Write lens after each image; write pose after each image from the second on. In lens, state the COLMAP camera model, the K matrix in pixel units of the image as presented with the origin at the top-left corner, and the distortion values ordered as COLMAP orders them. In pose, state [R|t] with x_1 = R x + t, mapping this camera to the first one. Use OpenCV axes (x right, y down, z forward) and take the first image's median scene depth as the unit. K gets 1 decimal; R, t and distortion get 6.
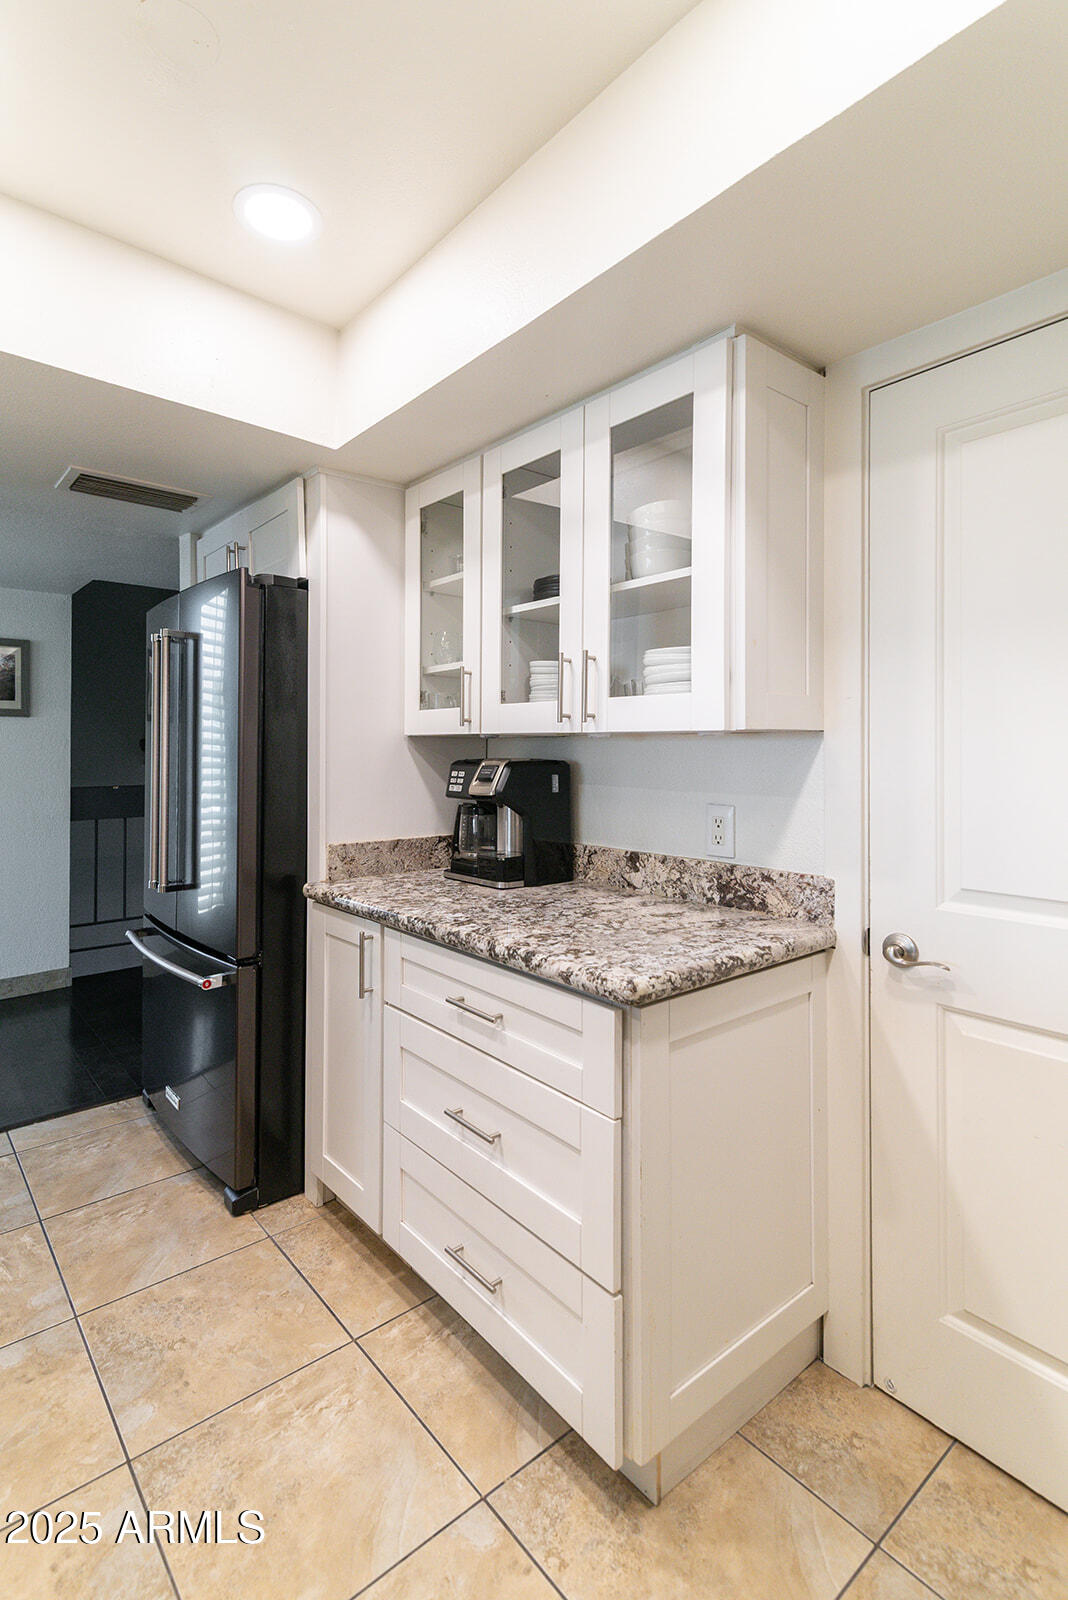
lens RADIAL K [[769.1, 0, 488.3], [0, 769.1, 747.2], [0, 0, 1]] dist [0.001025, 0.000043]
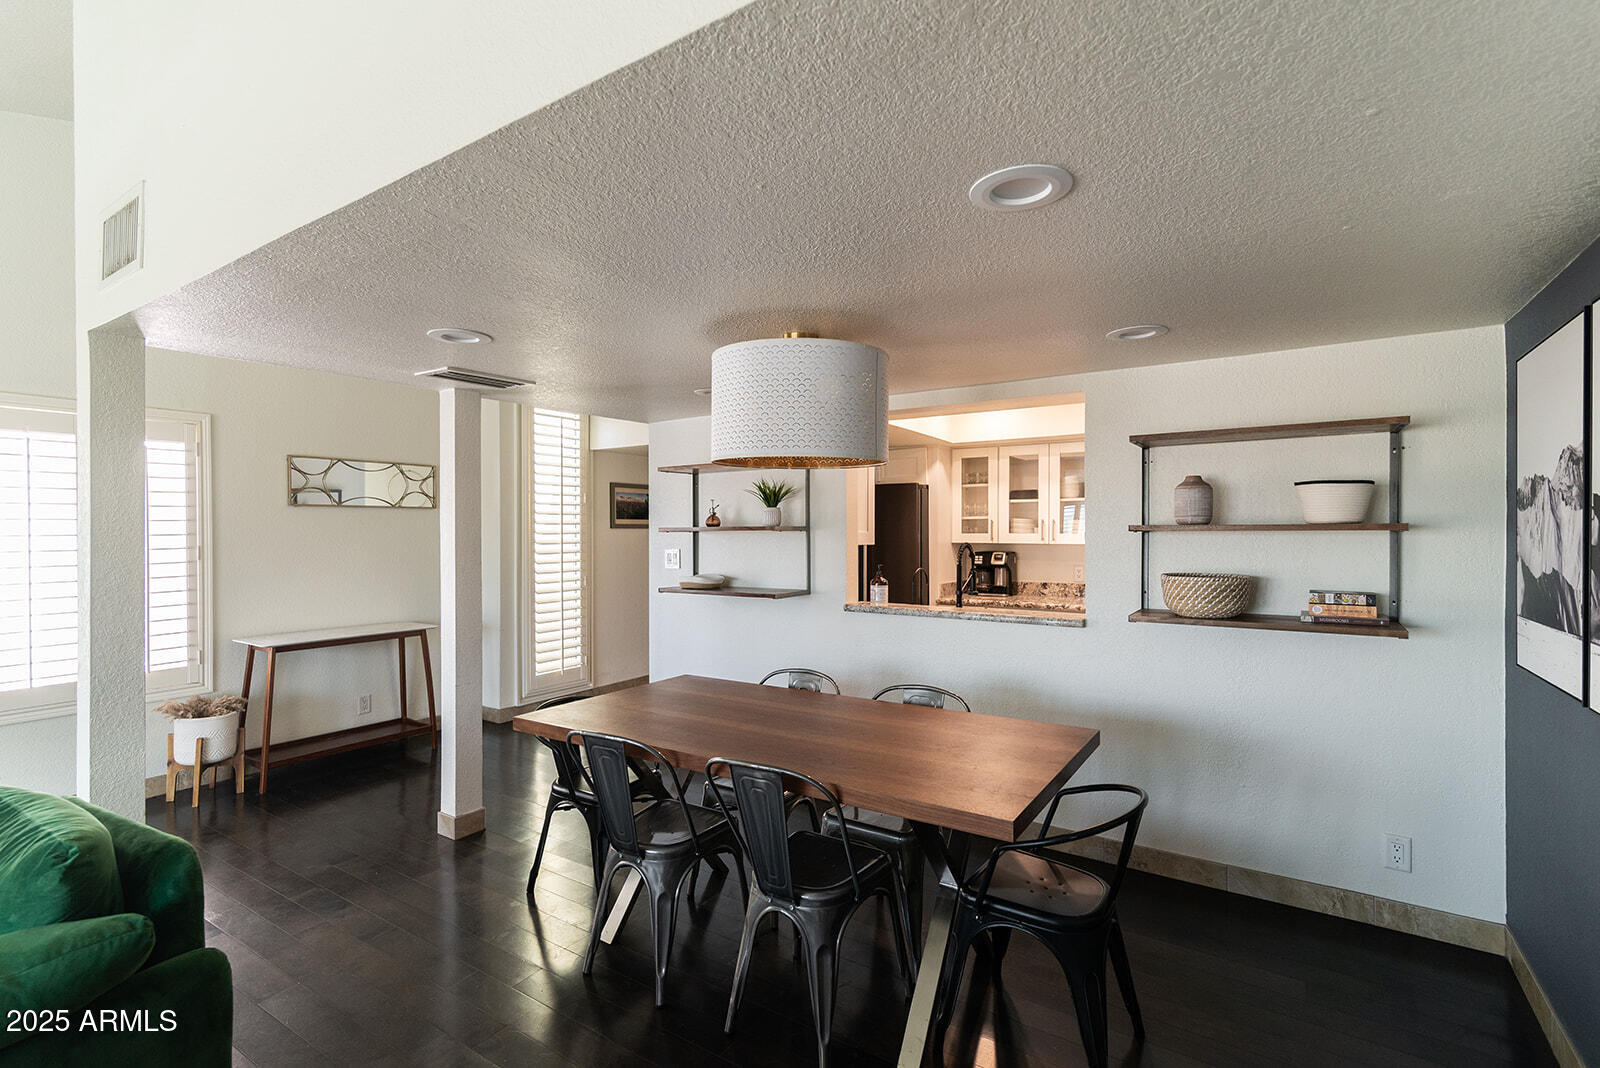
lens RADIAL K [[742.5, 0, 793.4], [0, 742.5, 539.0], [0, 0, 1]] dist [0.011029, 0.000426]
pose [[0.949398, -0.003971, 0.314051, -1.800894], [0.002531, 0.999984, 0.004994, -0.054272], [-0.314066, -0.003947, 0.949393, -1.568846]]
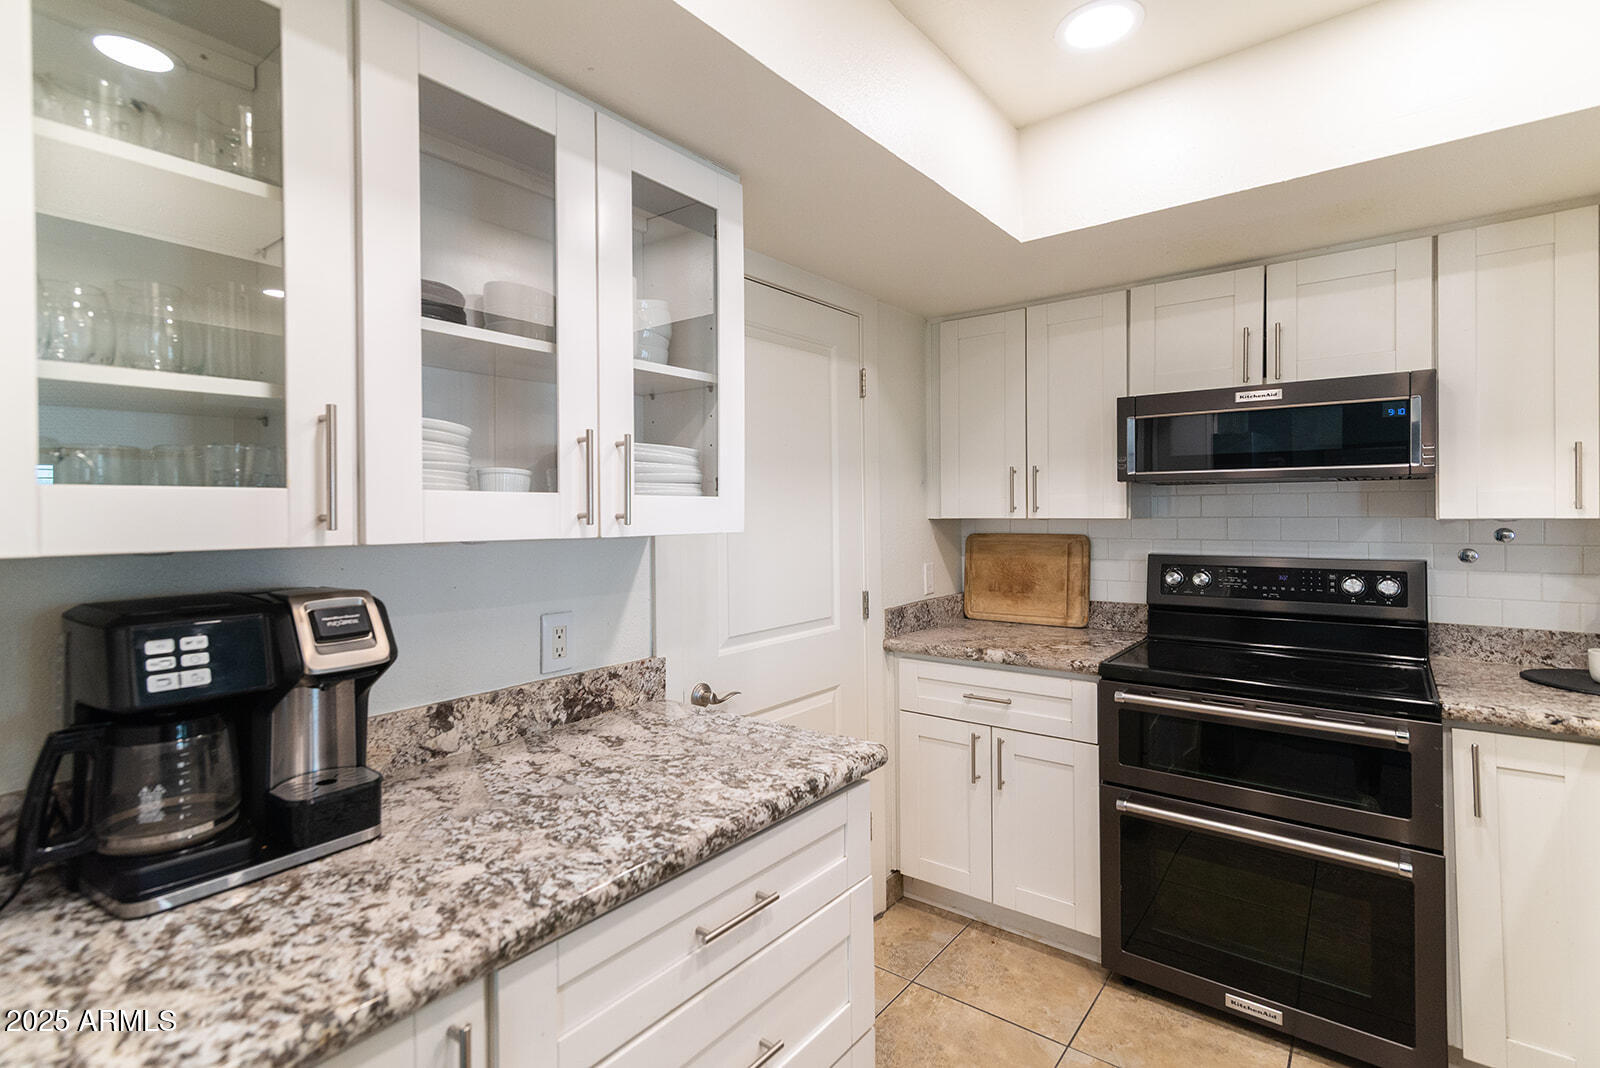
lens RADIAL K [[769.1, 0, 801.0], [0, 769.1, 505.4], [0, 0, 1]] dist [0.001025, 0.000043]
pose [[-0.240347, 0.006672, 0.970664, -0.632333], [0.009582, 0.999944, -0.004501, -0.043042], [-0.970640, 0.008219, -0.240397, 0.934239]]
